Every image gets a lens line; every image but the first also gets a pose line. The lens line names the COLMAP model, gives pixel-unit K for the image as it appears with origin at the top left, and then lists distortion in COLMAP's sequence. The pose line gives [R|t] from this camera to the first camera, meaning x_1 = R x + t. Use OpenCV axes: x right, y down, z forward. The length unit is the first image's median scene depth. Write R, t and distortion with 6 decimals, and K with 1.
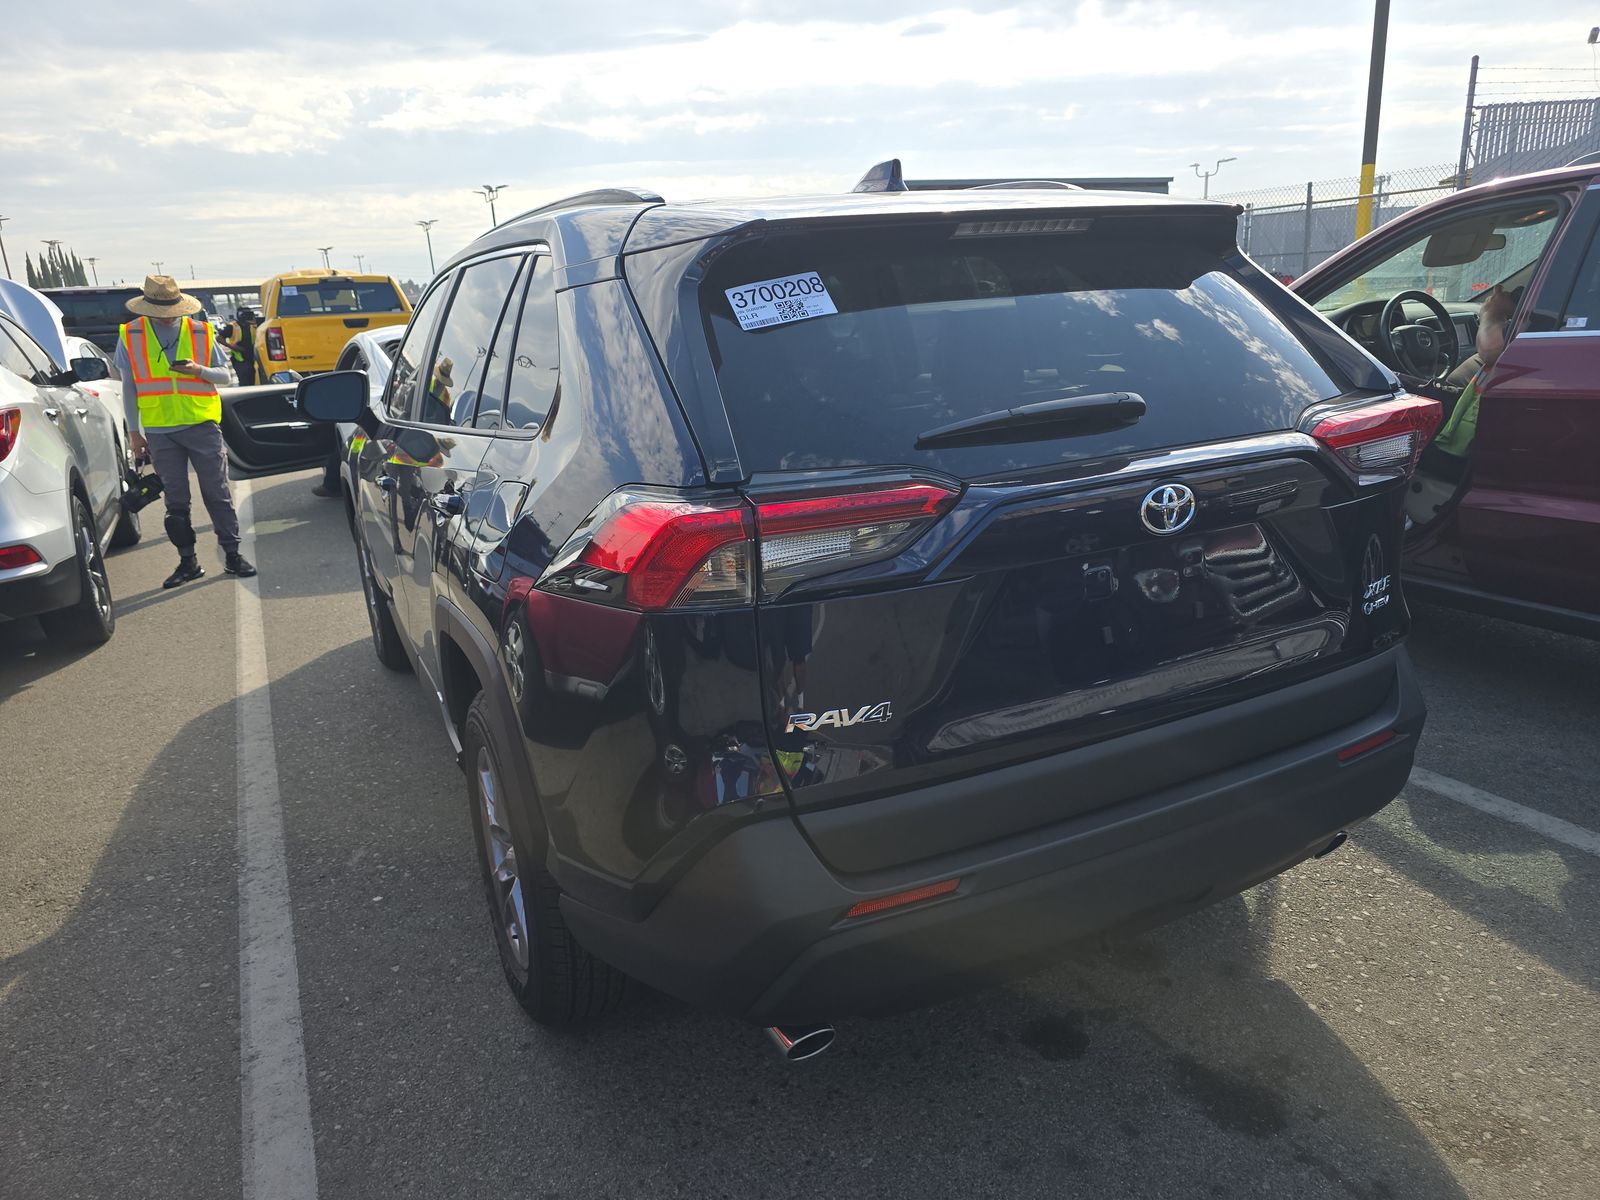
lens RADIAL K [[1083.5, 0, 801.9], [0, 1083.5, 599.8], [0, 0, 1]] dist [0.033726, -0.026992]
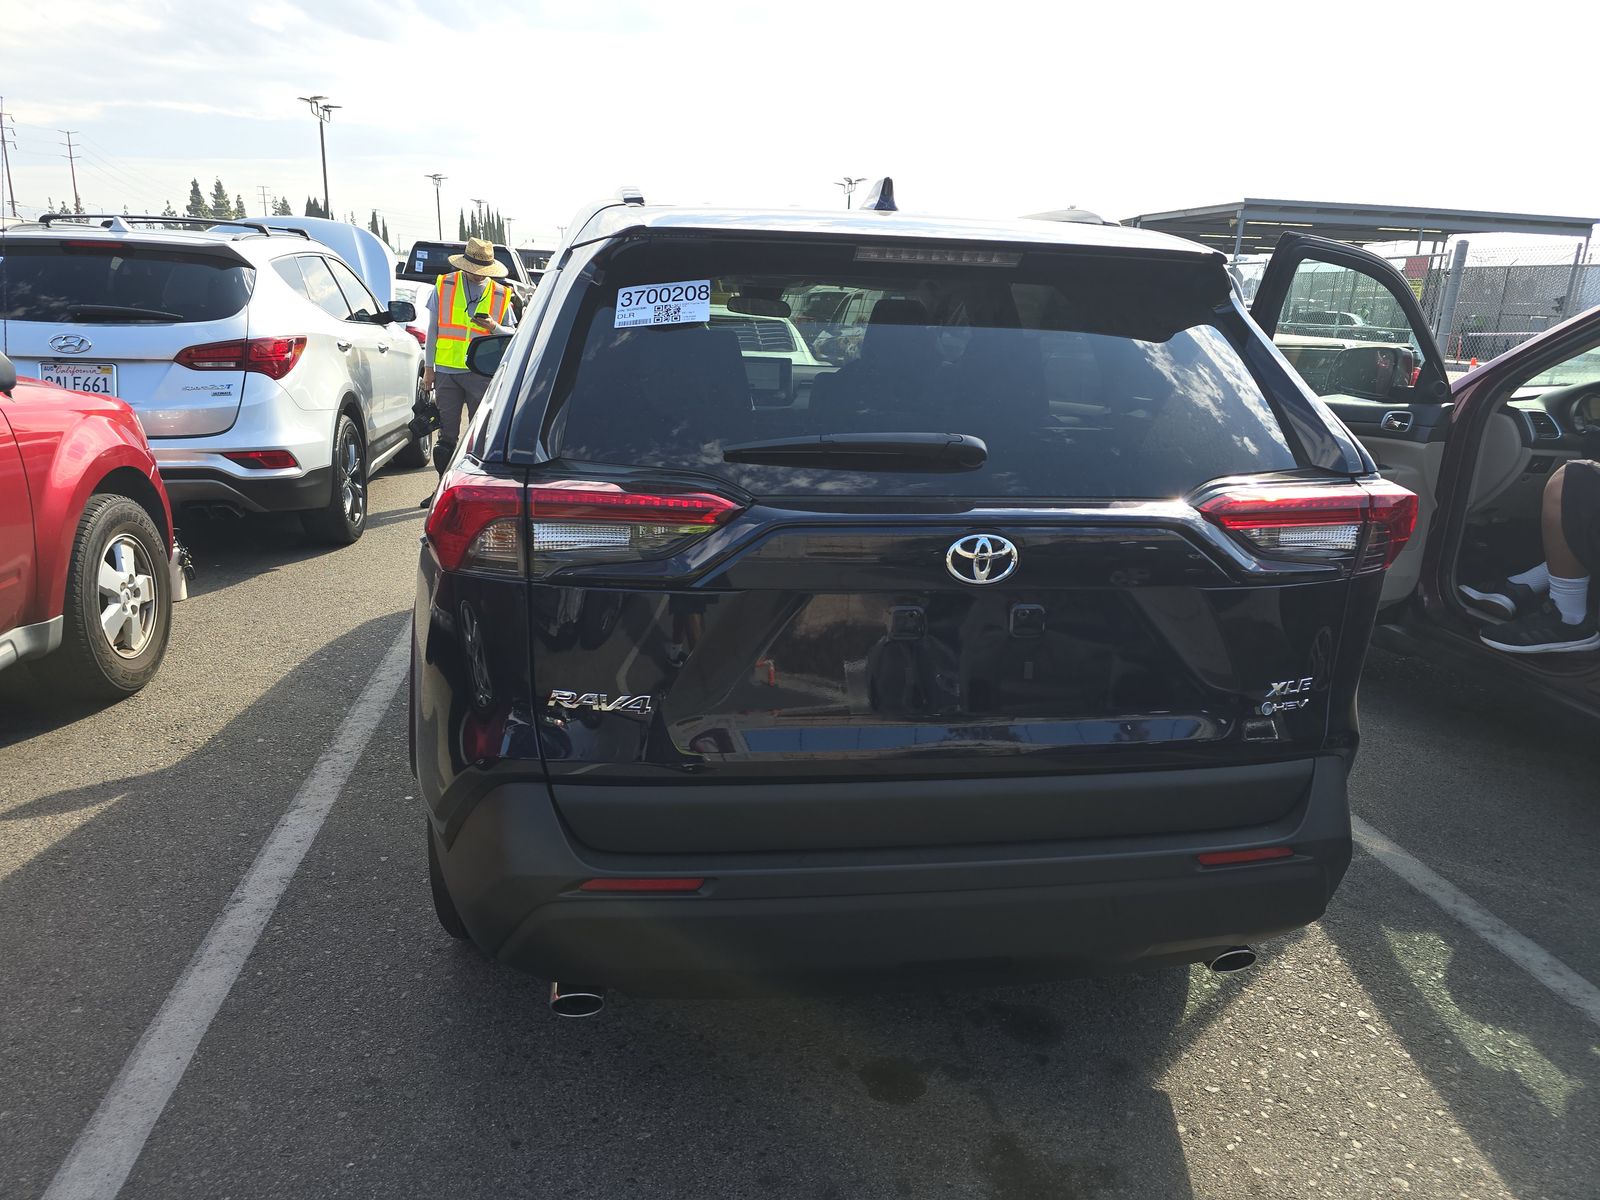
lens RADIAL K [[1083.5, 0, 830.9], [0, 1083.5, 601.7], [0, 0, 1]] dist [0.033726, -0.026992]
pose [[0.949207, 0.171799, -0.263613, 0.352593], [-0.171484, 0.984885, 0.024387, -0.035044], [0.263818, 0.022057, 0.964320, 0.028731]]
